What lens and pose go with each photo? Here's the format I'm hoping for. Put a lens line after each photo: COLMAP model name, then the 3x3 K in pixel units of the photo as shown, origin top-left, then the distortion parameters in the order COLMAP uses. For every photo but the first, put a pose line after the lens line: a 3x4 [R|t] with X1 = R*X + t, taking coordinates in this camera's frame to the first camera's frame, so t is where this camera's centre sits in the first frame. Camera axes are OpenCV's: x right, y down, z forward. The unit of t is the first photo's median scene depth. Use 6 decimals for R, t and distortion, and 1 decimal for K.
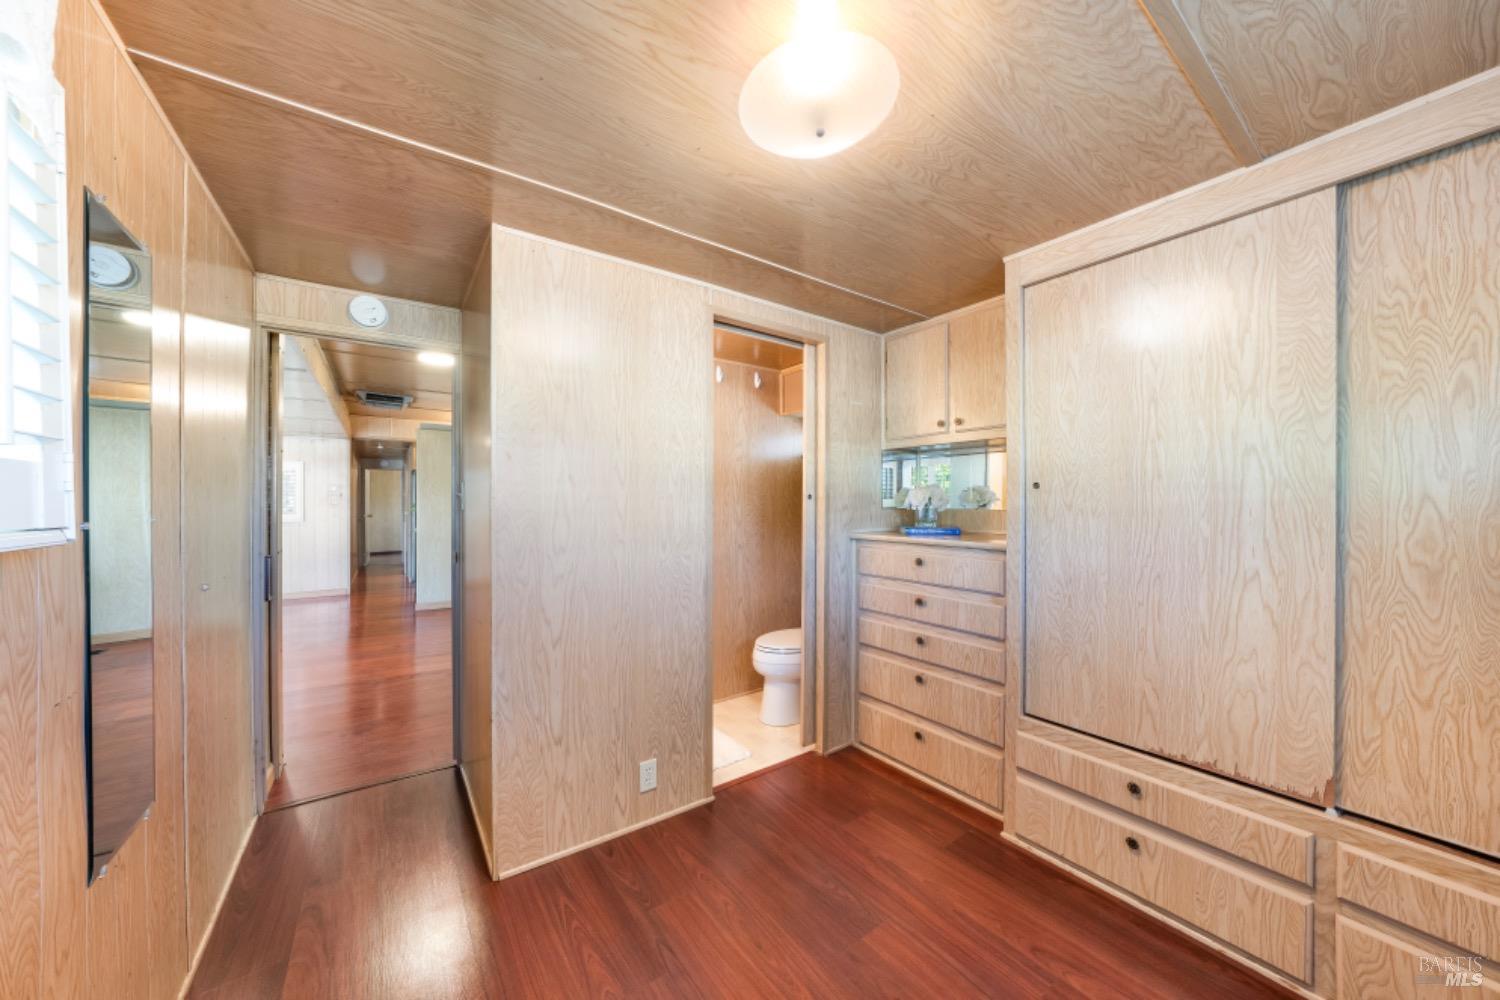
lens RADIAL K [[515.7, 0, 751.4], [0, 515.7, 503.1], [0, 0, 1]] dist [-0.032044, 0.006448]
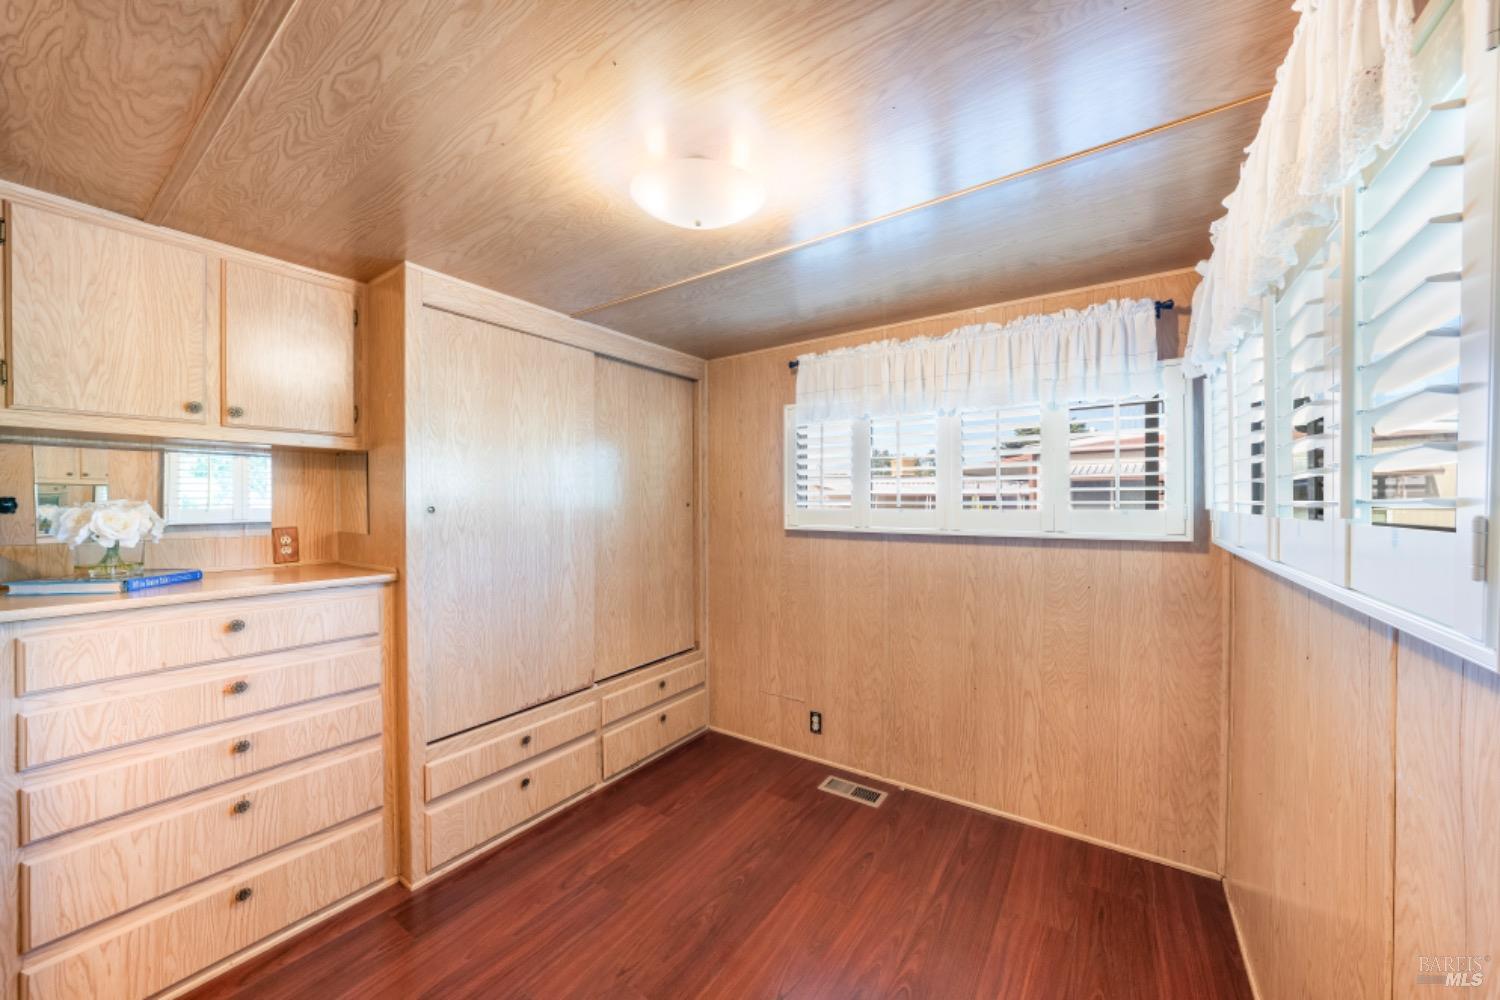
lens RADIAL K [[532.3, 0, 746.7], [0, 532.3, 500.5], [0, 0, 1]] dist [-0.043106, 0.012011]
pose [[-0.330488, 0.003620, 0.943803, -0.711532], [0.003692, 0.999990, -0.002543, -0.055146], [-0.943803, 0.002644, -0.330498, 0.878472]]
